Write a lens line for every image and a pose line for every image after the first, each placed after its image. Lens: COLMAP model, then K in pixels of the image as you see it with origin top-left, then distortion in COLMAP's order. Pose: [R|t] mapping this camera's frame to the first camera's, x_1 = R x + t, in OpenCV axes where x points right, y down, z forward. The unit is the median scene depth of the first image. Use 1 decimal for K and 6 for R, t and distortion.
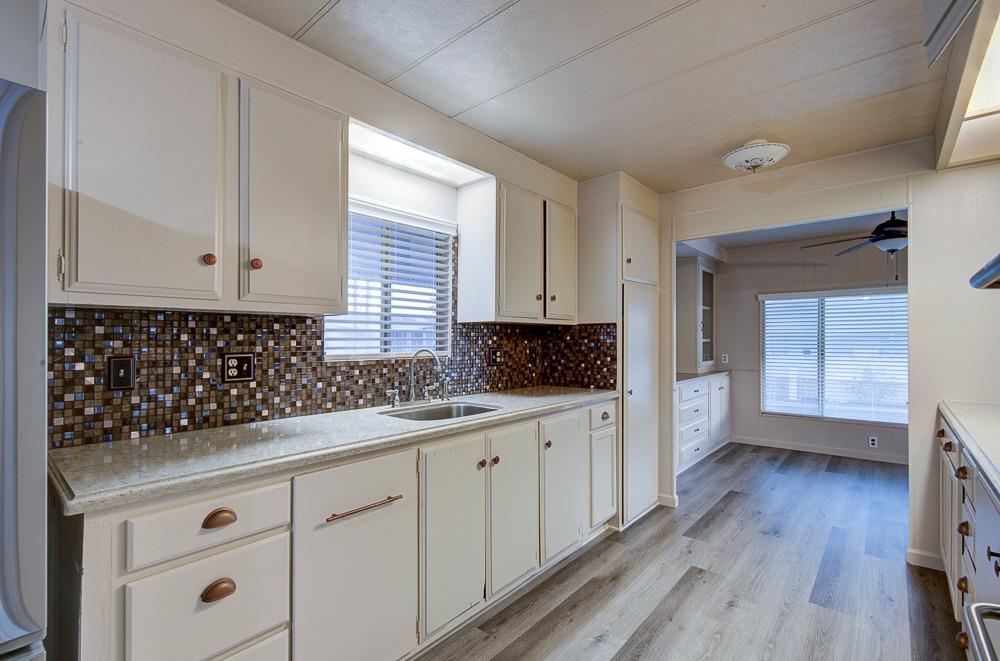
lens RADIAL K [[456.5, 0, 469.6], [0, 456.5, 338.6], [0, 0, 1]] dist [-0.000669, 0.003428]
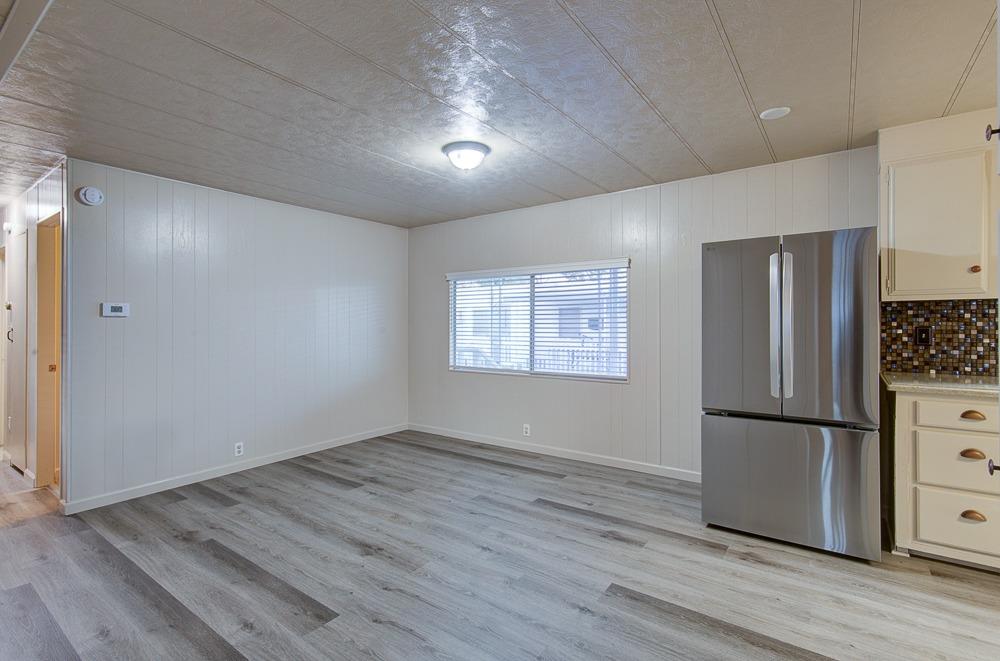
lens RADIAL K [[456.5, 0, 507.1], [0, 456.5, 323.3], [0, 0, 1]] dist [-0.000669, 0.003428]
pose [[0.117502, 0.014631, -0.992965, 0.759618], [0.024467, 0.999545, 0.017623, -0.042371], [0.992771, -0.026366, 0.117090, -0.762936]]
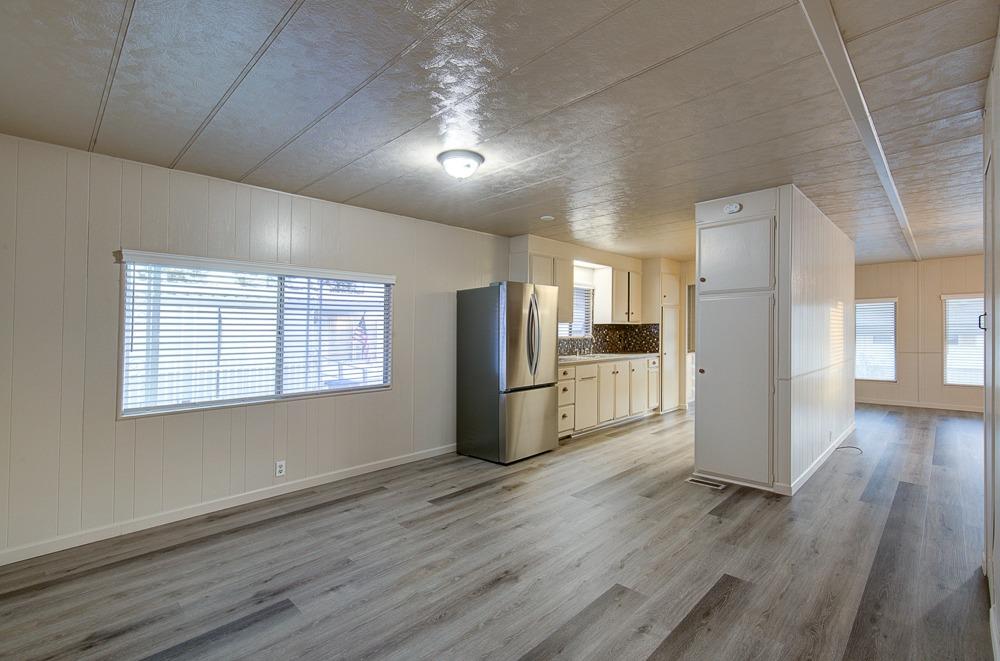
lens RADIAL K [[456.5, 0, 501.6], [0, 456.5, 330.2], [0, 0, 1]] dist [-0.000669, 0.003428]
pose [[0.999532, 0.005720, -0.030059, -0.732114], [-0.005374, 0.999919, 0.011580, -0.046409], [0.030123, -0.011413, 0.999481, -2.404101]]
